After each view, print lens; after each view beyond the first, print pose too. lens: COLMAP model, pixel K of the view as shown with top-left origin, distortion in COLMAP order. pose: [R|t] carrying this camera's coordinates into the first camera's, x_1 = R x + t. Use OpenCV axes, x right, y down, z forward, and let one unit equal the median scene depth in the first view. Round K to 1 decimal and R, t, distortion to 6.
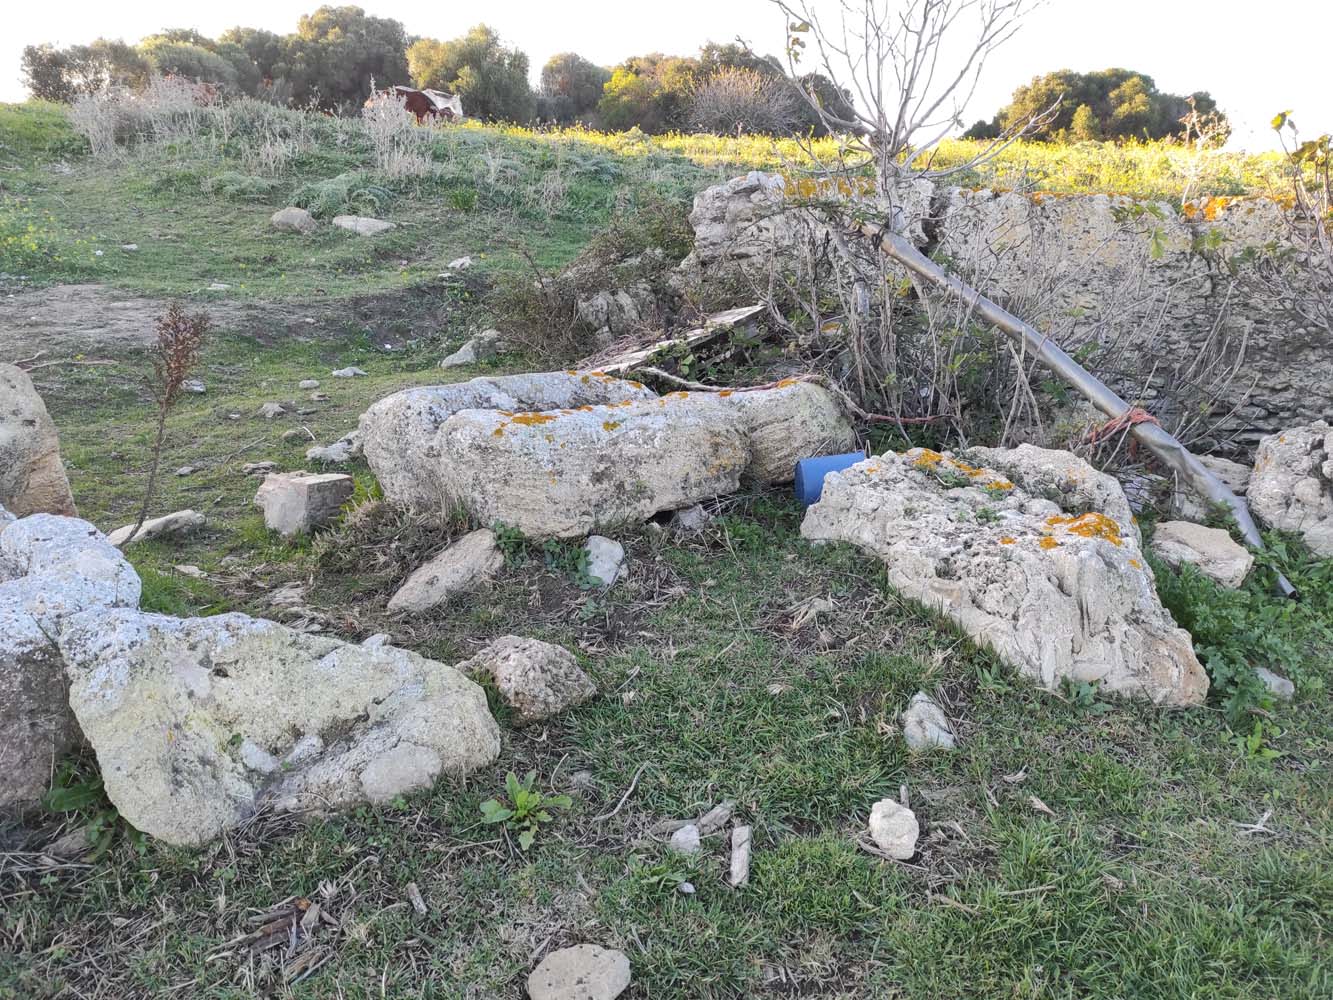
lens RADIAL K [[960.7, 0, 666.5], [0, 960.7, 500.0], [0, 0, 1]] dist [0.049712, -0.050190]
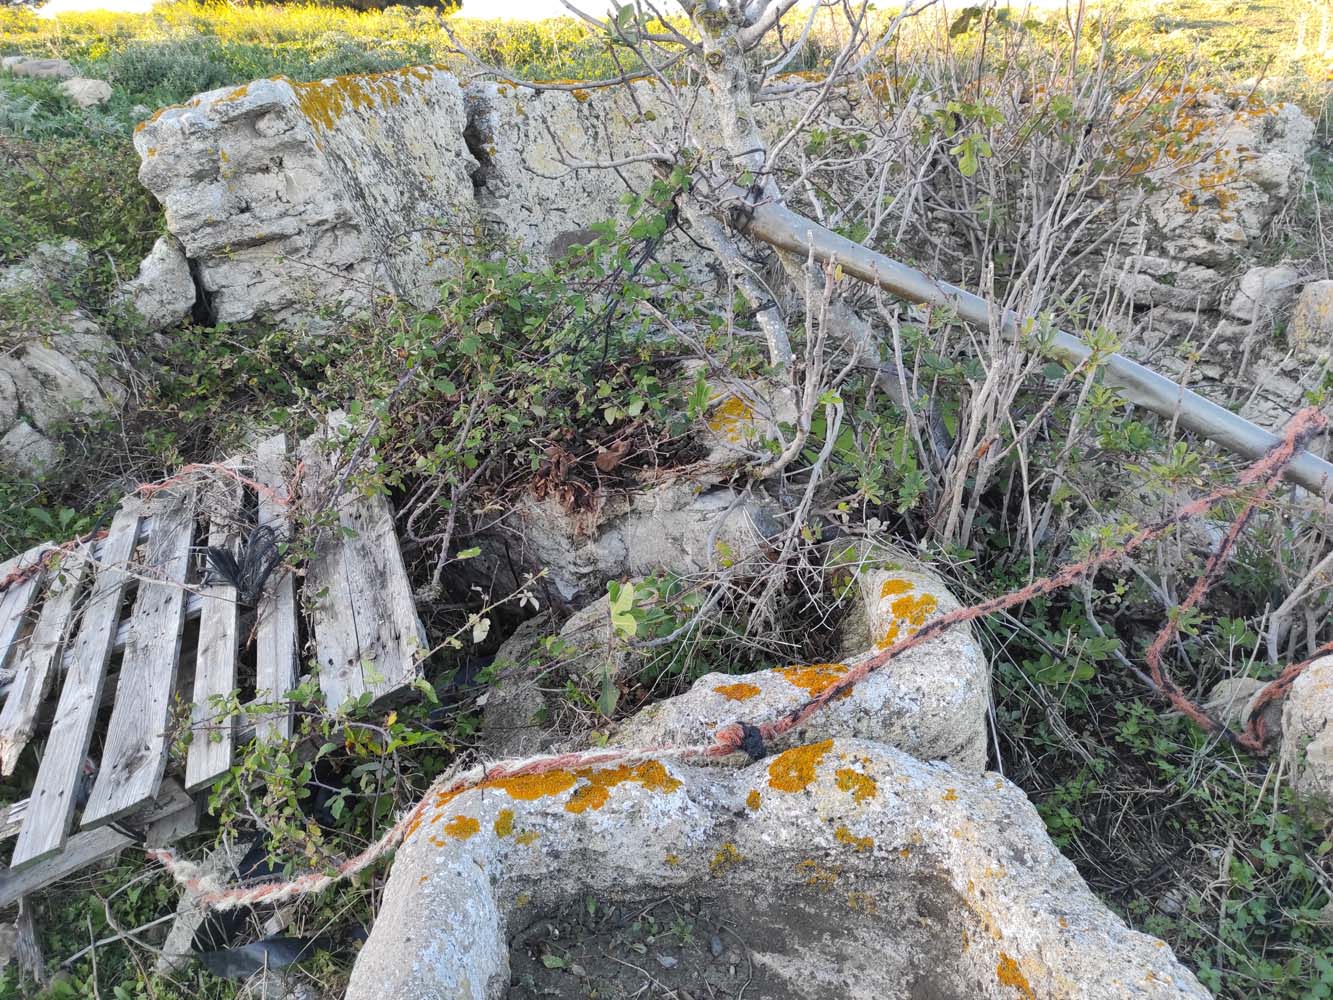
lens RADIAL K [[1001.0, 0, 663.3], [0, 1001.0, 493.4], [0, 0, 1]] dist [0.056724, -0.052149]
pose [[0.755753, -0.297646, 0.583304, -0.126477], [0.239920, 0.954653, 0.176286, -0.159677], [-0.609324, 0.006717, 0.792893, 0.405210]]
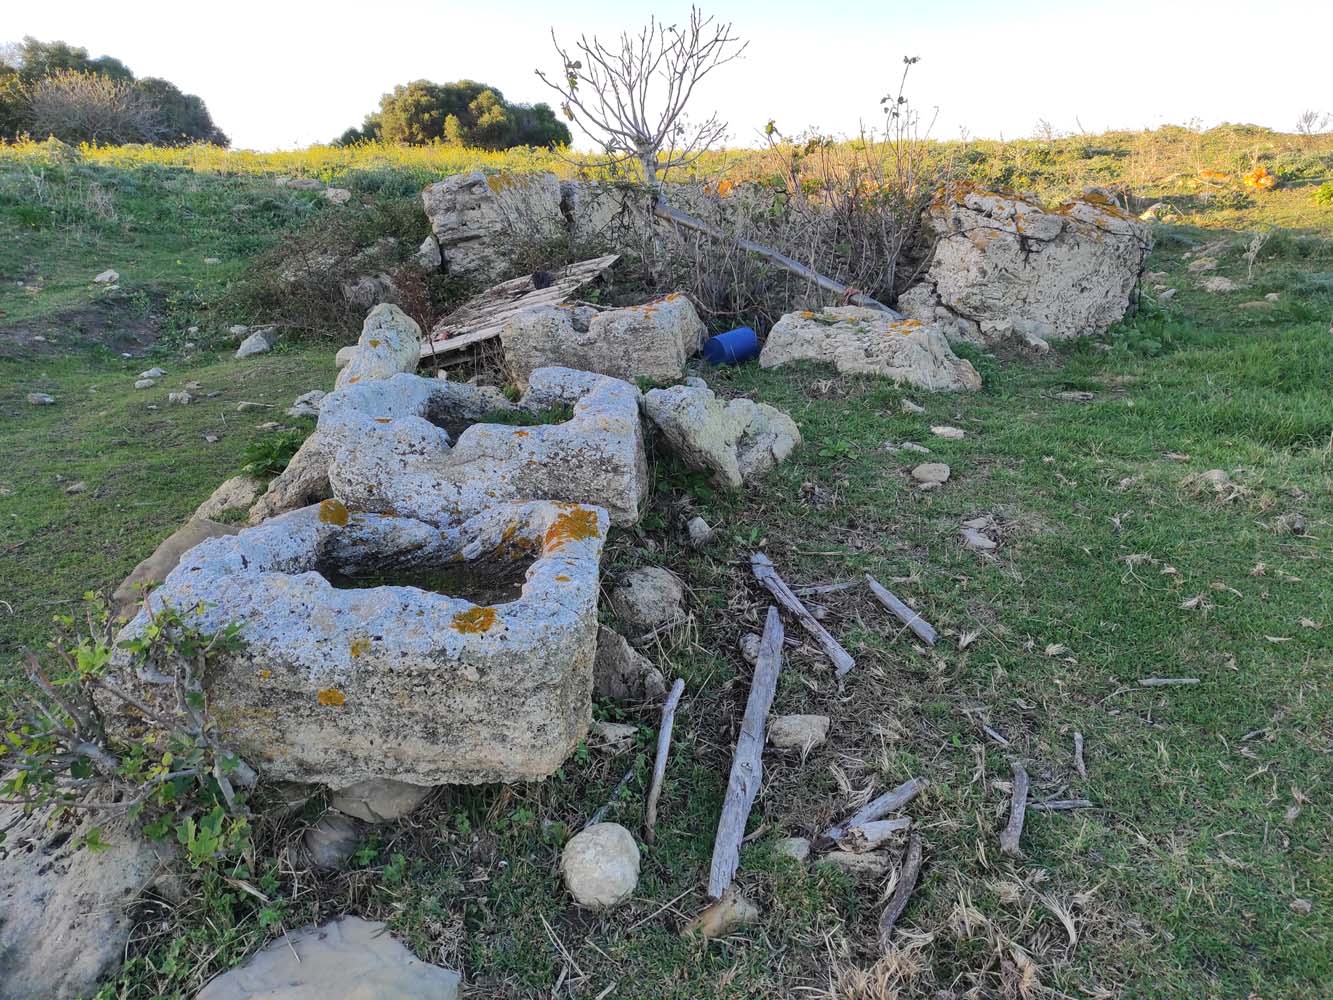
lens RADIAL K [[1001.0, 0, 663.3], [0, 1001.0, 493.4], [0, 0, 1]] dist [0.056724, -0.052149]
pose [[0.809741, -0.209285, 0.548196, -0.493493], [0.224134, 0.973710, 0.040664, 0.068886], [-0.542294, 0.089942, 0.835361, -0.184004]]
